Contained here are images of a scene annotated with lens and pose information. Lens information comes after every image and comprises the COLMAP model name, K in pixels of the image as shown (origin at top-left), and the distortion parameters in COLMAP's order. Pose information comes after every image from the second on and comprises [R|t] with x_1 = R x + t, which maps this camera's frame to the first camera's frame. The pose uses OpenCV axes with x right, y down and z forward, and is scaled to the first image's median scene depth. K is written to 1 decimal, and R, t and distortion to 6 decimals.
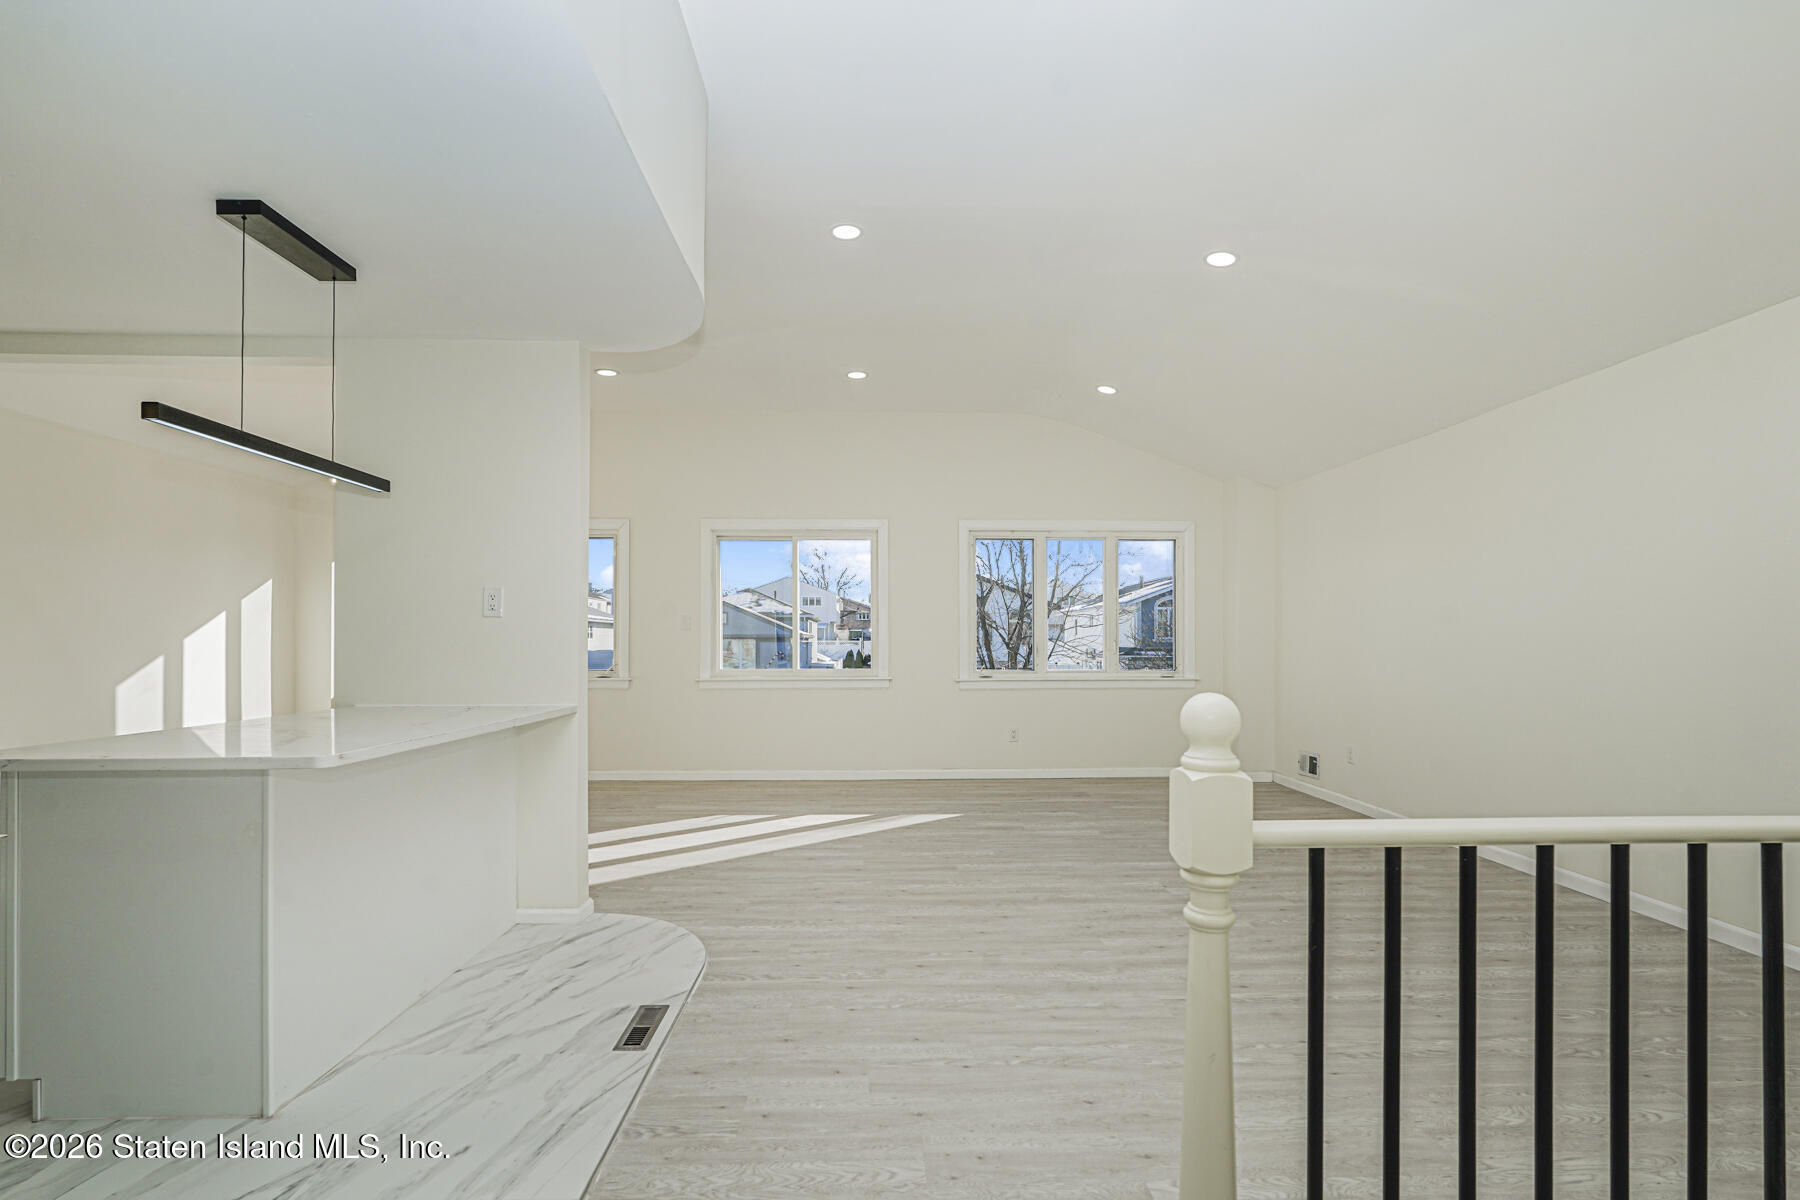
lens RADIAL K [[819.2, 0, 895.7], [0, 819.2, 634.8], [0, 0, 1]] dist [-0.006986, 0.000795]
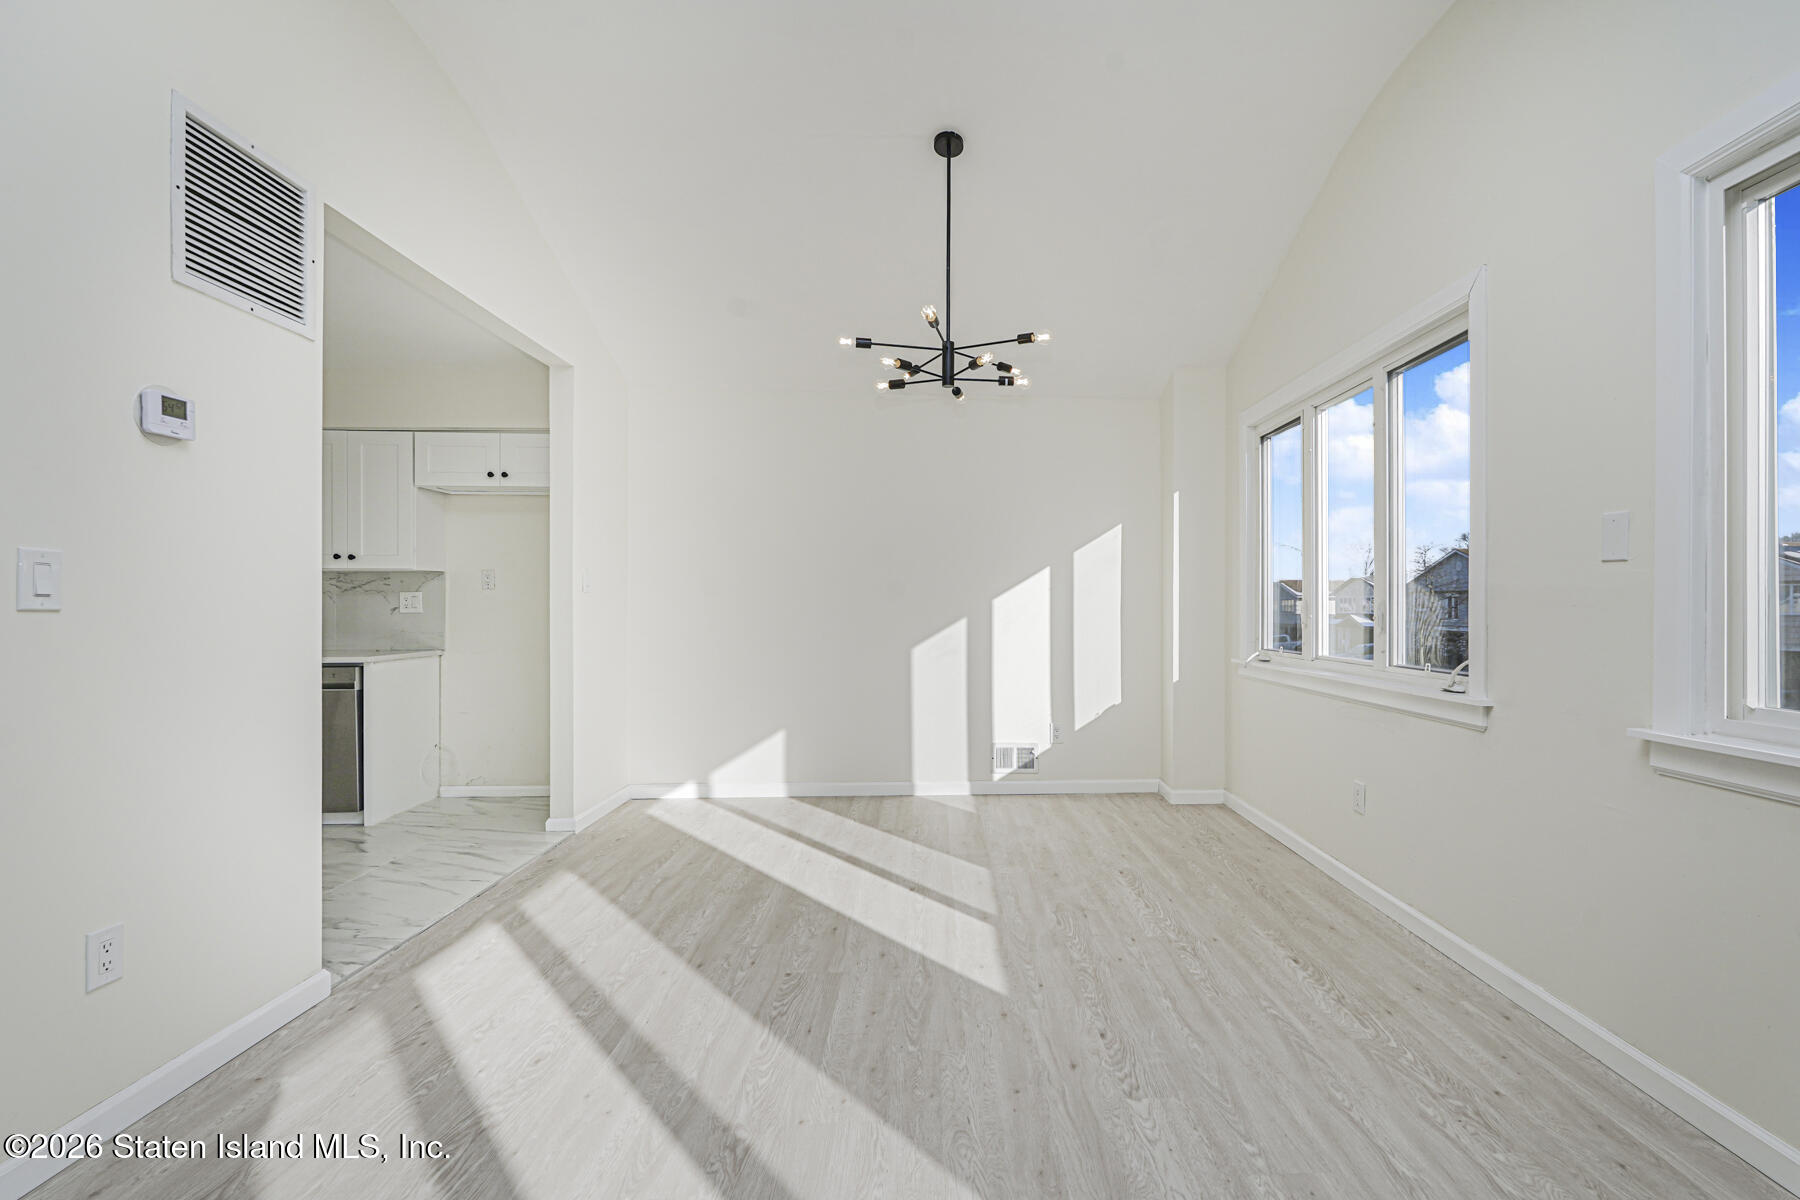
lens RADIAL K [[831.3, 0, 999.3], [0, 831.3, 606.3], [0, 0, 1]] dist [-0.010034, 0.000989]
pose [[0.053667, 0.001571, -0.998558, 0.058916], [0.006210, 0.999979, 0.001907, 0.015606], [0.998540, -0.006303, 0.053656, 1.409482]]
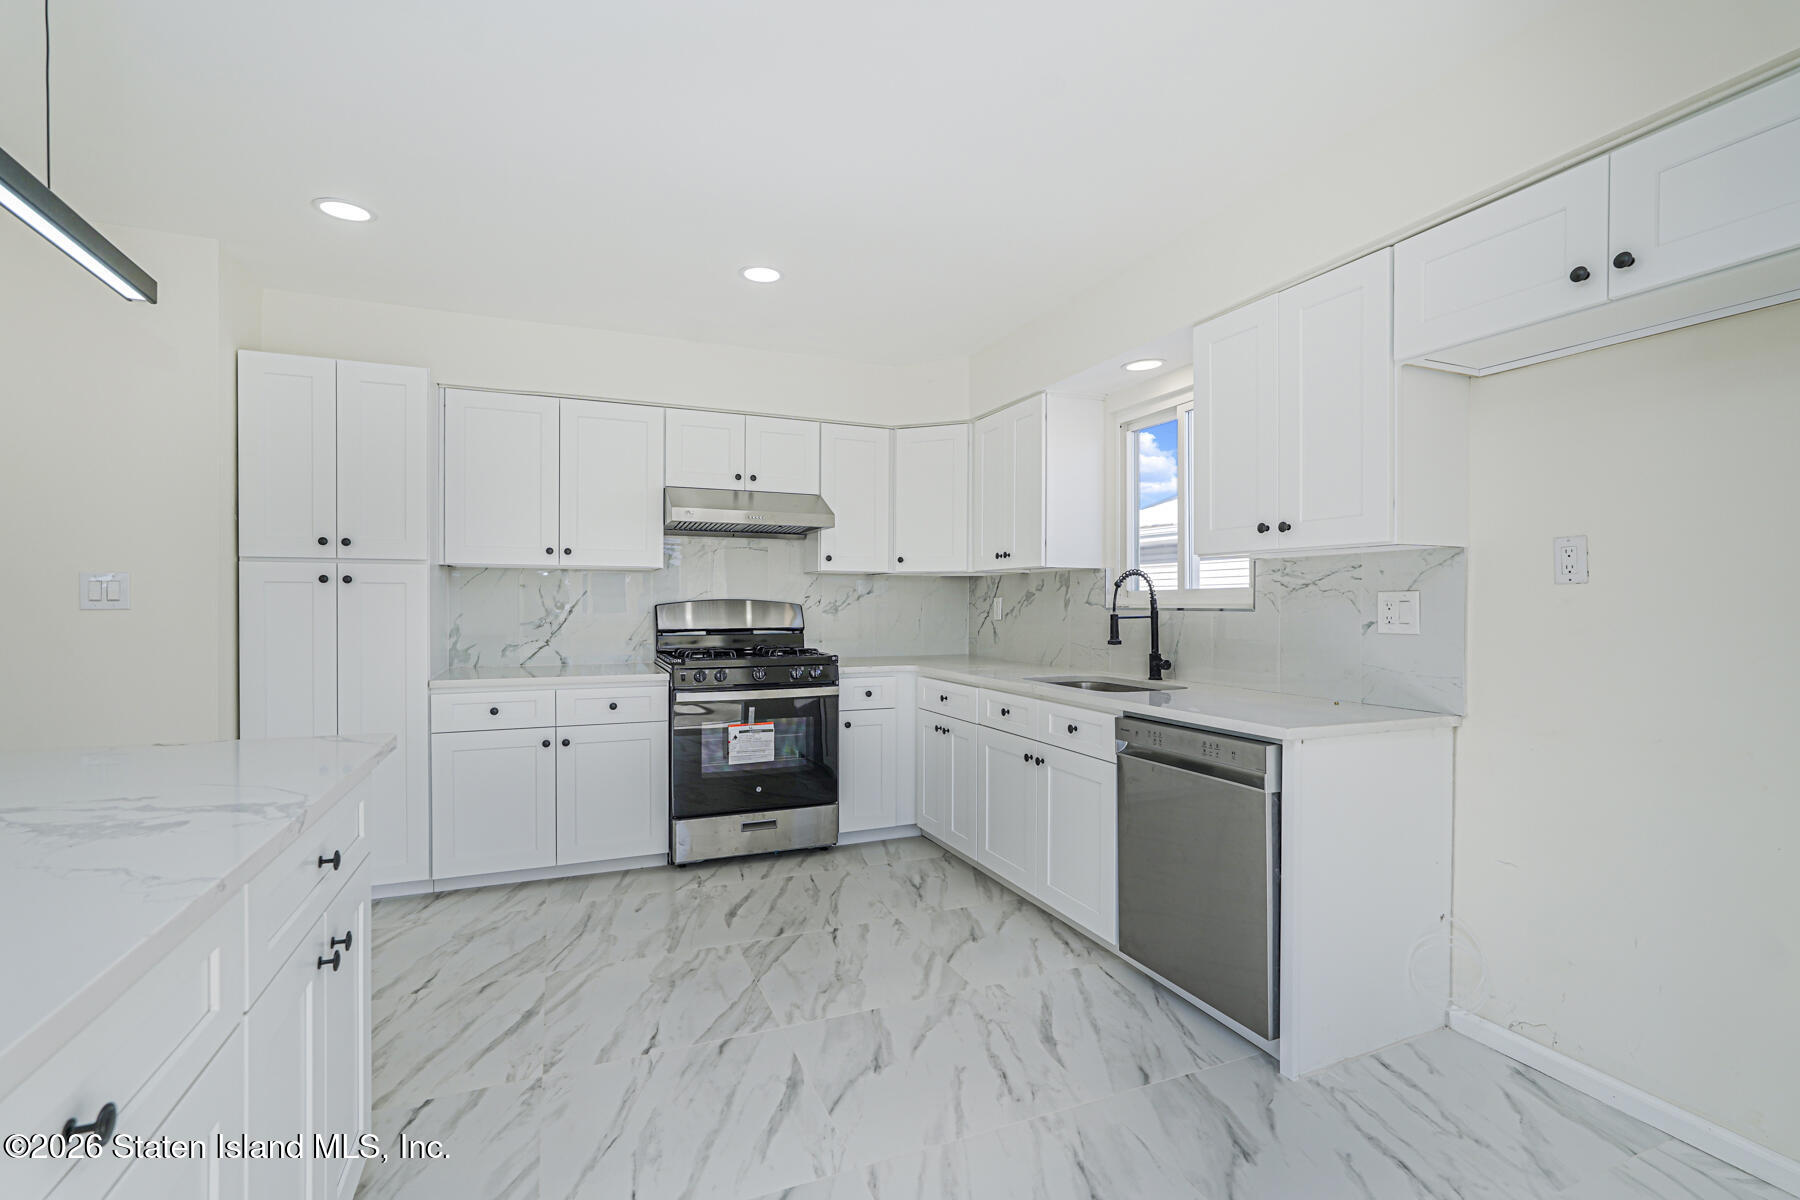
lens RADIAL K [[811.2, 0, 900.7], [0, 811.2, 608.9], [0, 0, 1]] dist [-0.012669, 0.010099]
pose [[-0.929247, -0.001014, -0.369458, -0.672539], [-0.002316, 0.999993, 0.003080, 0.002586], [0.369452, 0.003718, -0.929243, 1.012313]]
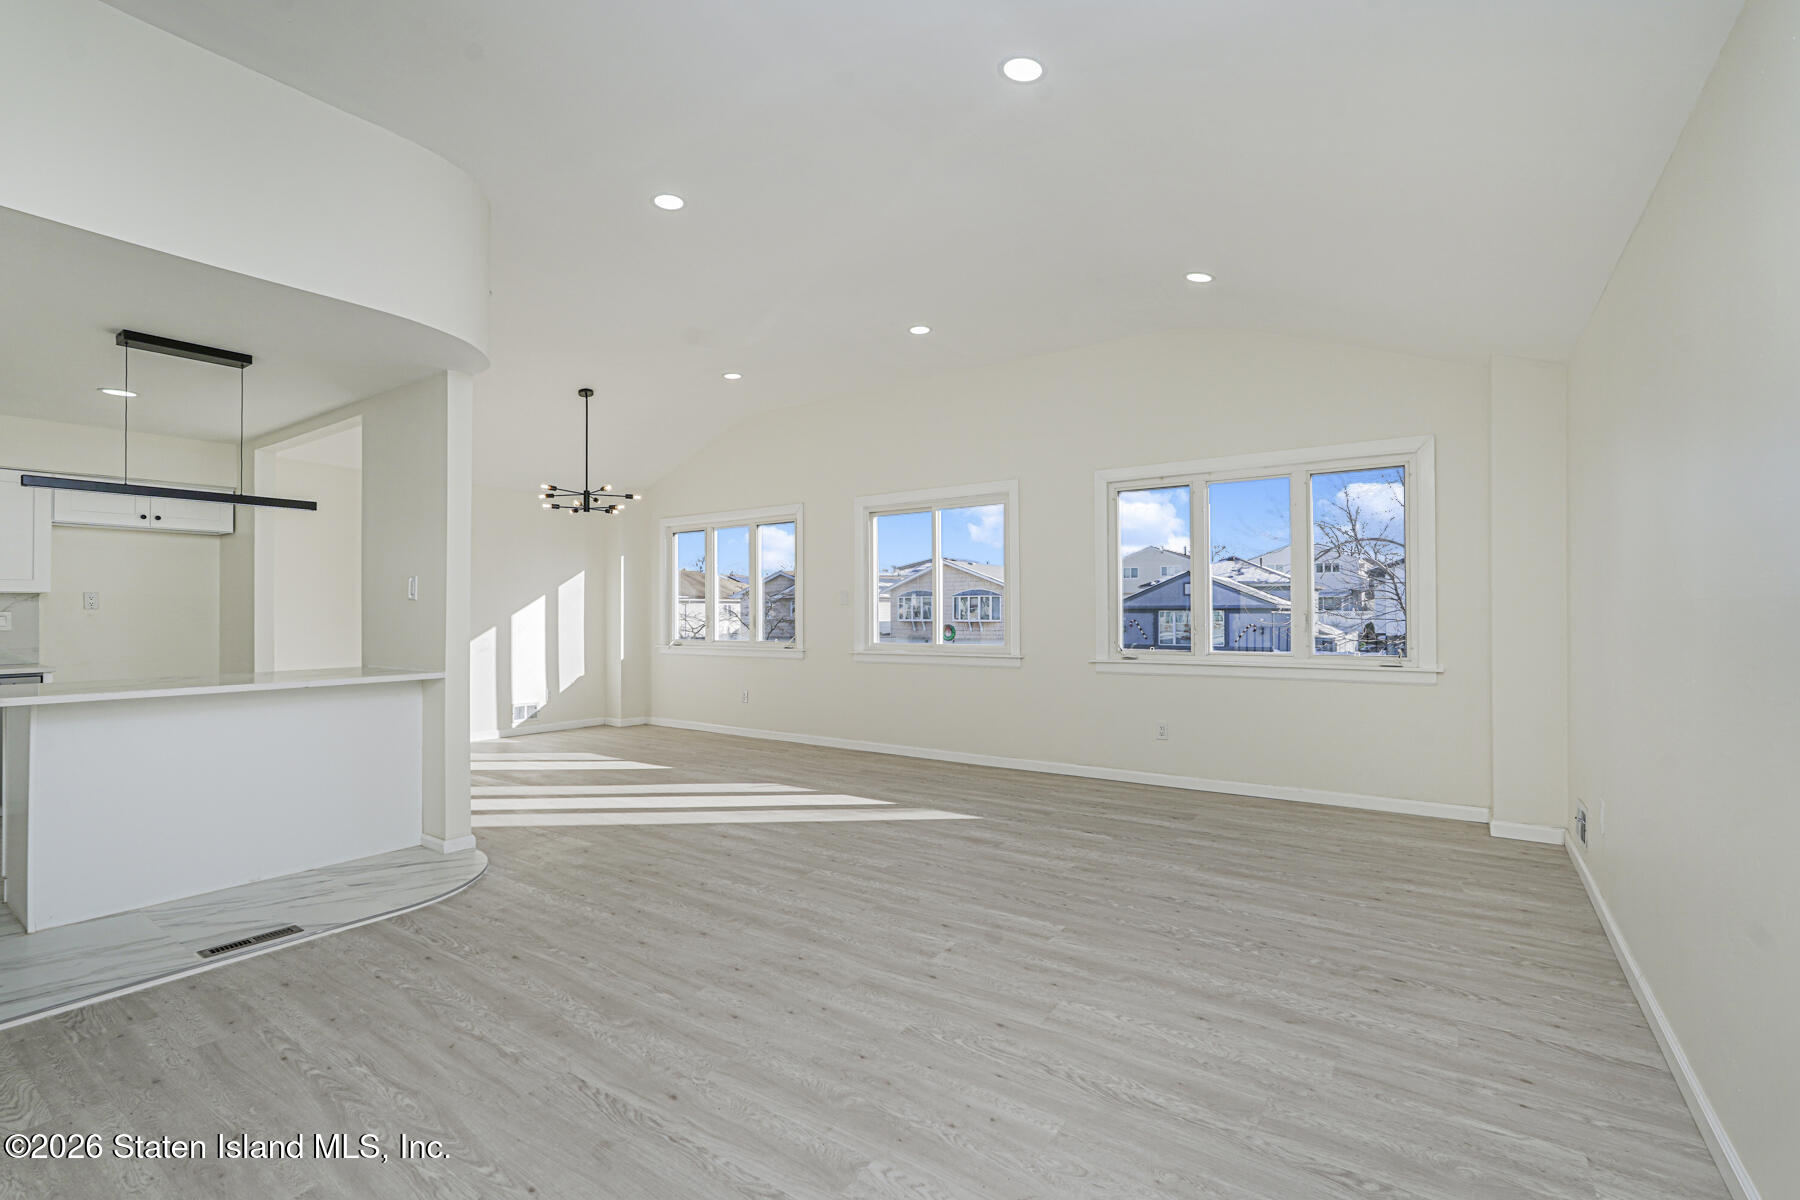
lens RADIAL K [[796.9, 0, 894.9], [0, 796.9, 602.7], [0, 0, 1]] dist [-0.018965, 0.010664]
pose [[0.802154, -0.011777, -0.597001, 0.748363], [0.009042, 0.999930, -0.007576, -0.000568], [0.597048, 0.000679, 0.802205, 0.410620]]
